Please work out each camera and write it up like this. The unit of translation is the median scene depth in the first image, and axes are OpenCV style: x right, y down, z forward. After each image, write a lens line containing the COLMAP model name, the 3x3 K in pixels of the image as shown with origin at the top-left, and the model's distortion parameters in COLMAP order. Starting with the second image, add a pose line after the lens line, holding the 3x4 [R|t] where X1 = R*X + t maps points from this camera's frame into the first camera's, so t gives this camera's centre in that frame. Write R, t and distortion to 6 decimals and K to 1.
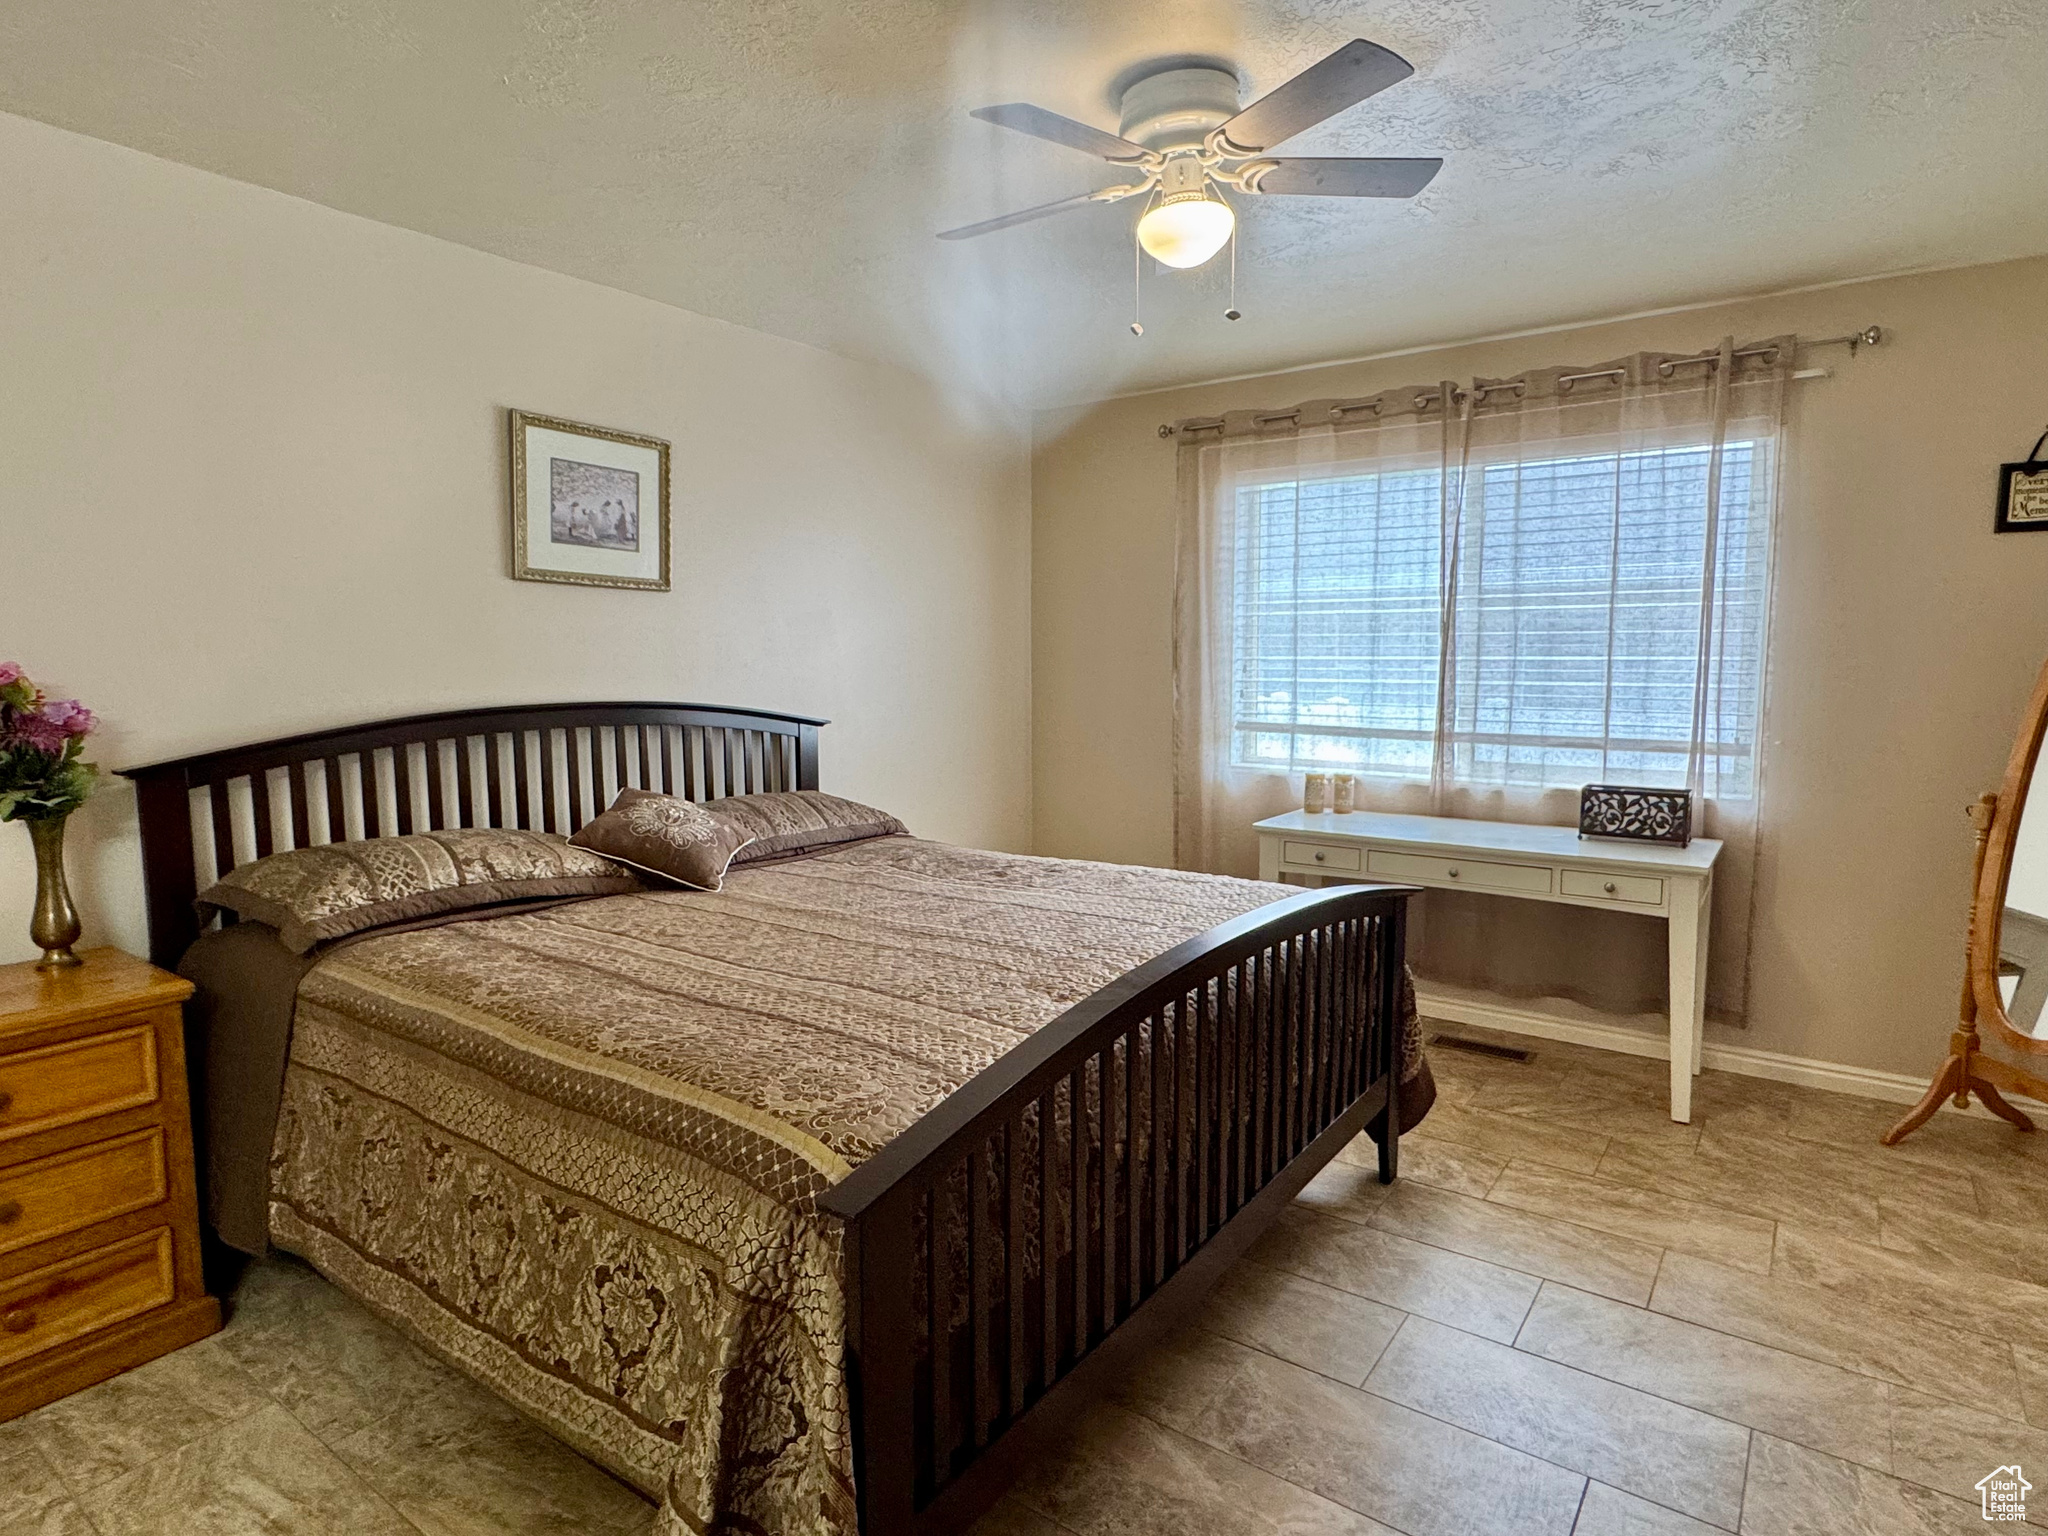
lens RADIAL K [[1131.0, 0, 1019.7], [0, 1131.0, 770.8], [0, 0, 1]] dist [-0.004934, 0.002017]
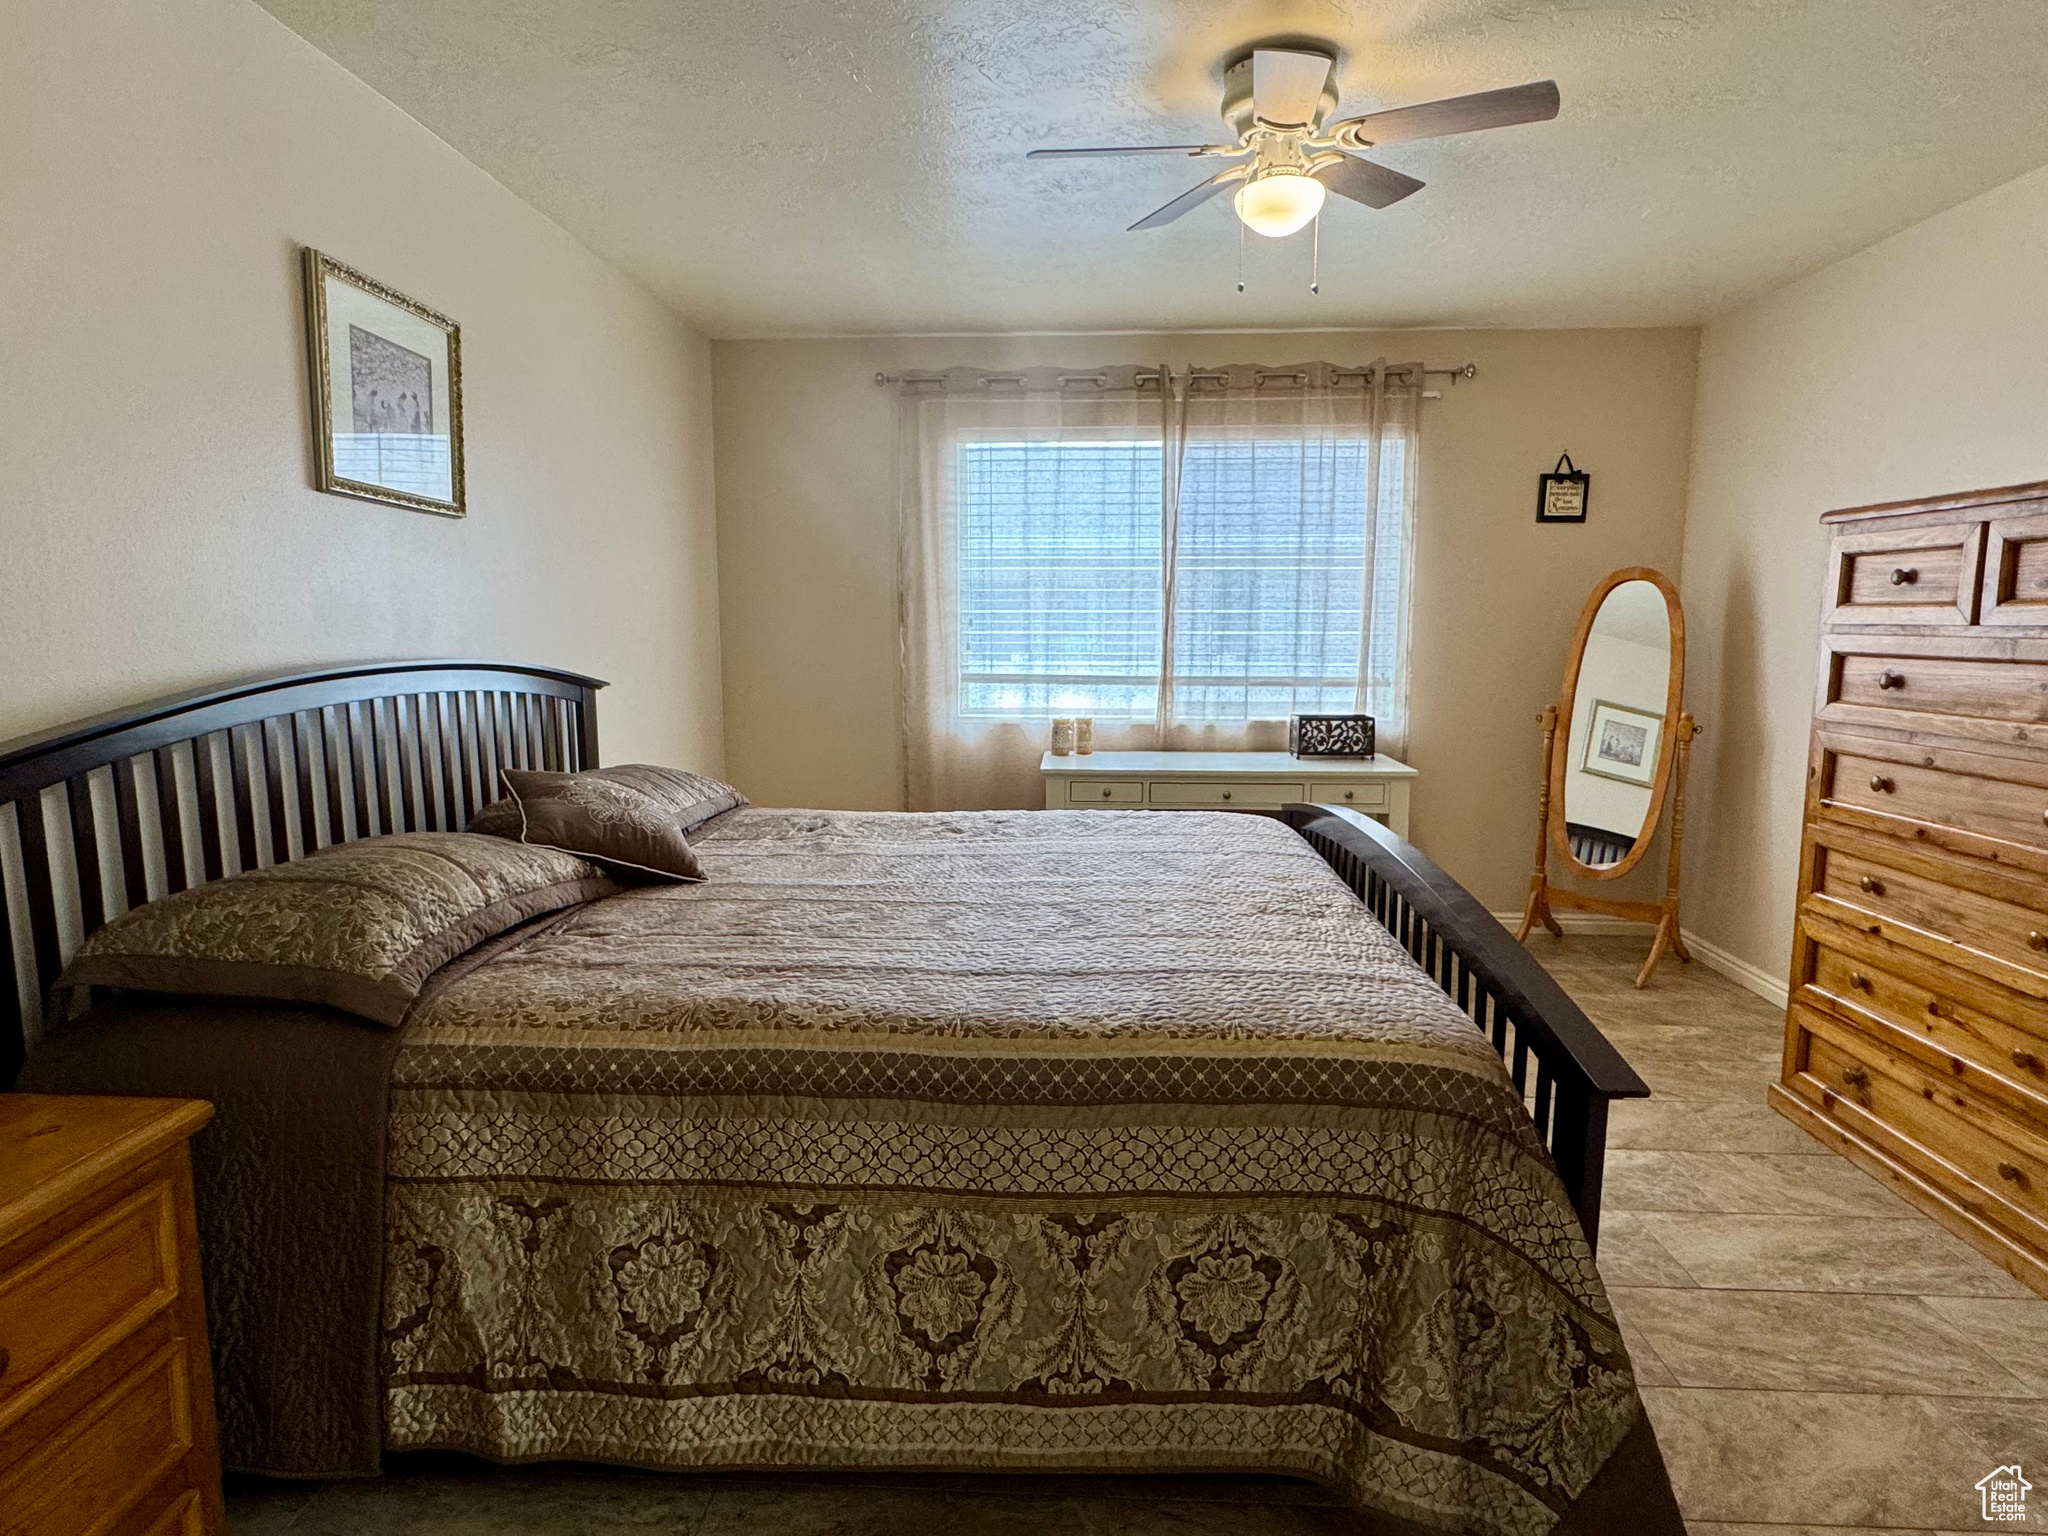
lens RADIAL K [[1131.0, 0, 1022.0], [0, 1131.0, 769.3], [0, 0, 1]] dist [-0.004934, 0.002017]
pose [[0.838945, -0.070439, 0.539639, -0.419132], [0.054476, 0.997477, 0.045511, -0.001059], [-0.541483, -0.008784, 0.840666, 0.137788]]
